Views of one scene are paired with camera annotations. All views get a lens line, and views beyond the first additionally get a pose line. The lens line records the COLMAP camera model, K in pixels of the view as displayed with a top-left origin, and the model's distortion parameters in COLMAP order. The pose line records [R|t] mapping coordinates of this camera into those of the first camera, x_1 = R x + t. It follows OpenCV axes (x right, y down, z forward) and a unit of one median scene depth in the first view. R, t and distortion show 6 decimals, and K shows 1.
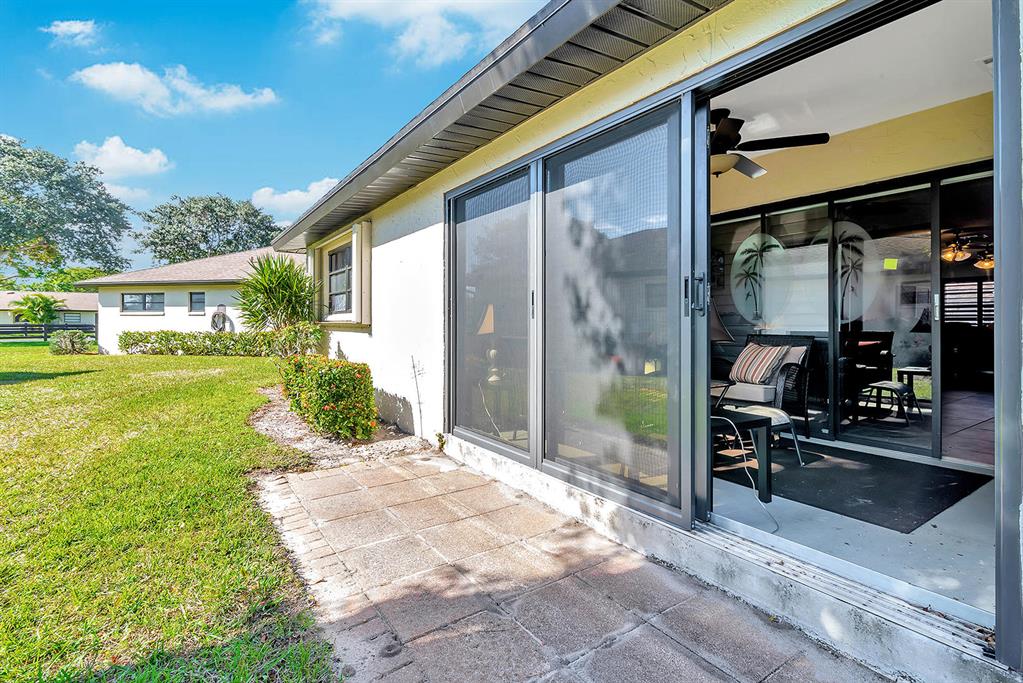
lens RADIAL K [[477.1, 0, 508.1], [0, 477.1, 324.0], [0, 0, 1]] dist [0.011329, 0.000181]
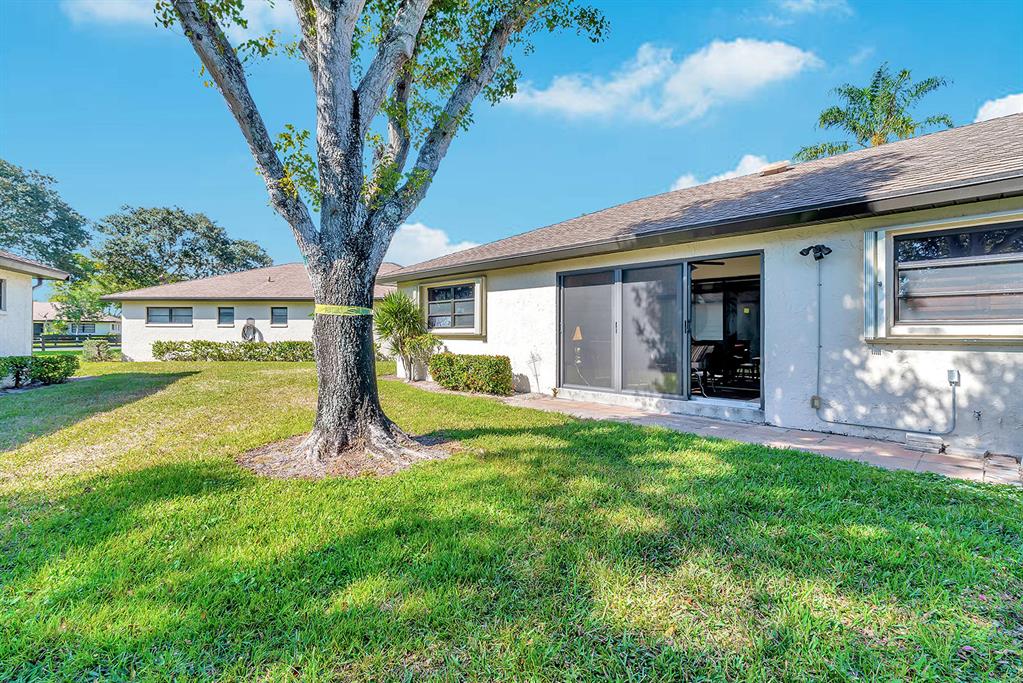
lens RADIAL K [[467.5, 0, 513.3], [0, 467.5, 337.3], [0, 0, 1]] dist [0.019916, -0.000886]
pose [[0.982730, 0.000901, 0.185041, -0.701723], [-0.001843, 0.999986, 0.004918, -0.002501], [-0.185034, -0.005174, 0.982719, -0.976413]]
